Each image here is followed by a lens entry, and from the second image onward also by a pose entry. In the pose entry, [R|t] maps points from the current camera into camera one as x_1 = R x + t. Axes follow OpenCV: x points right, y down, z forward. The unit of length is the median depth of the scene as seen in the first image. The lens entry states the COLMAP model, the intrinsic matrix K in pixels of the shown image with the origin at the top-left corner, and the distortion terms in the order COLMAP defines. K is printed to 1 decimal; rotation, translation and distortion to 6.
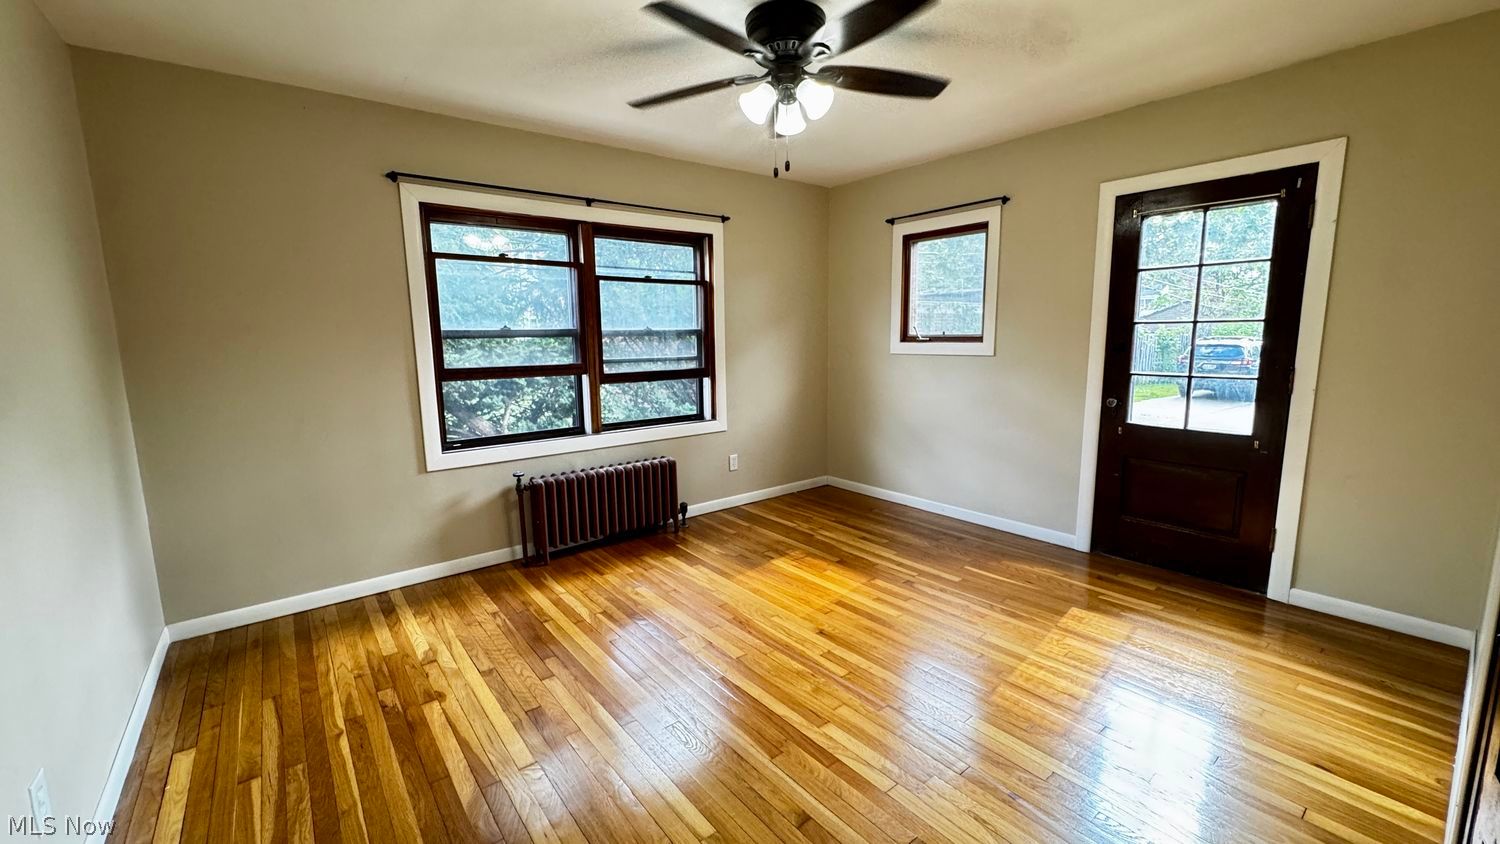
lens RADIAL K [[604.2, 0, 746.0], [0, 604.2, 419.5], [0, 0, 1]] dist [-0.005050, -0.000173]
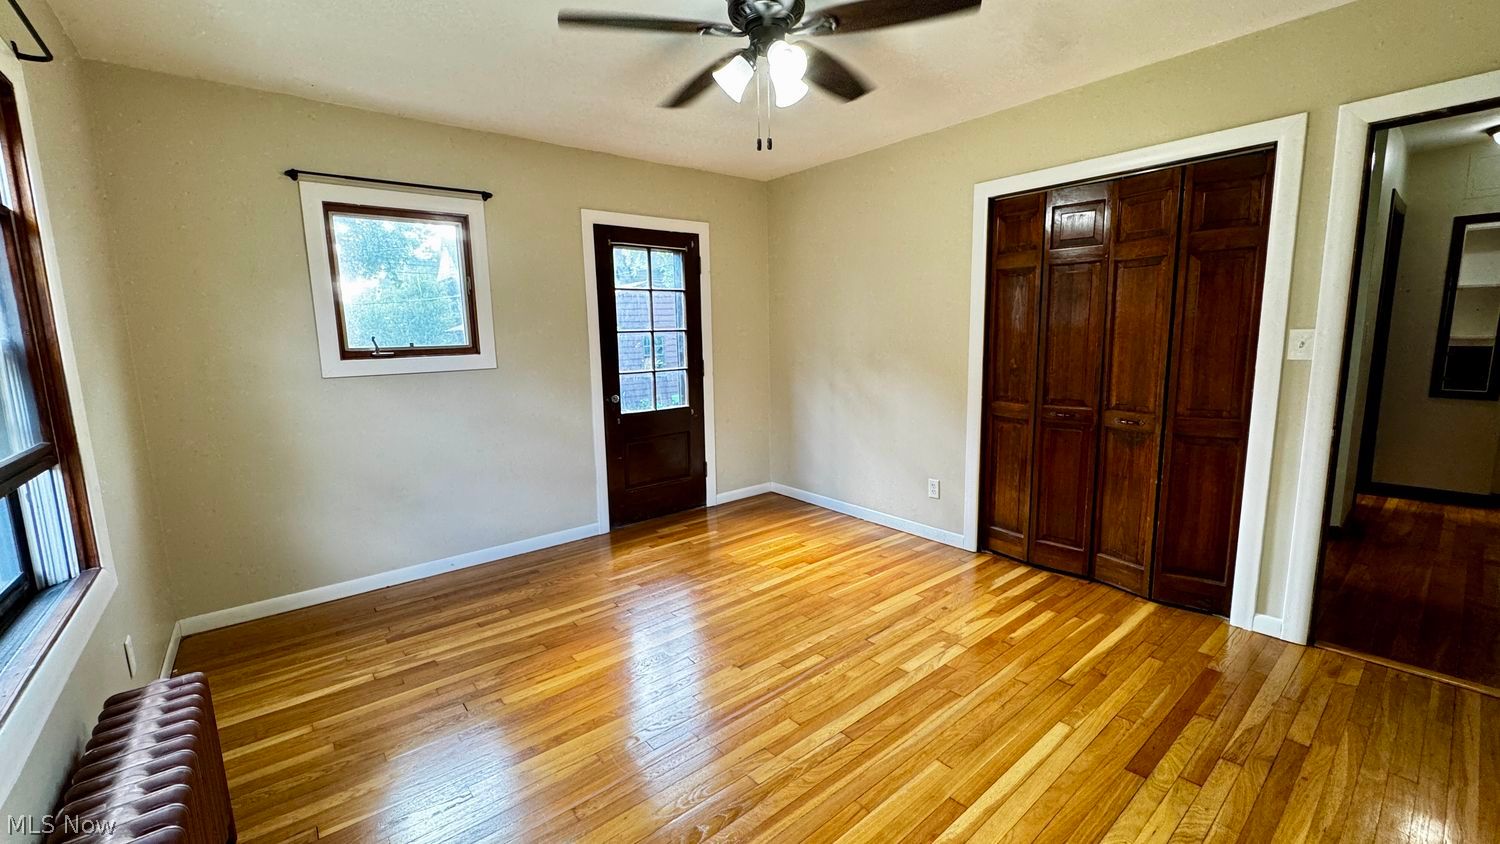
lens RADIAL K [[604.2, 0, 749.8], [0, 604.2, 420.5], [0, 0, 1]] dist [-0.005050, -0.000173]
pose [[-0.025233, -0.130133, 0.991175, -0.540057], [0.166452, 0.977104, 0.132523, -0.092497], [-0.985727, 0.168327, -0.002995, 0.693367]]
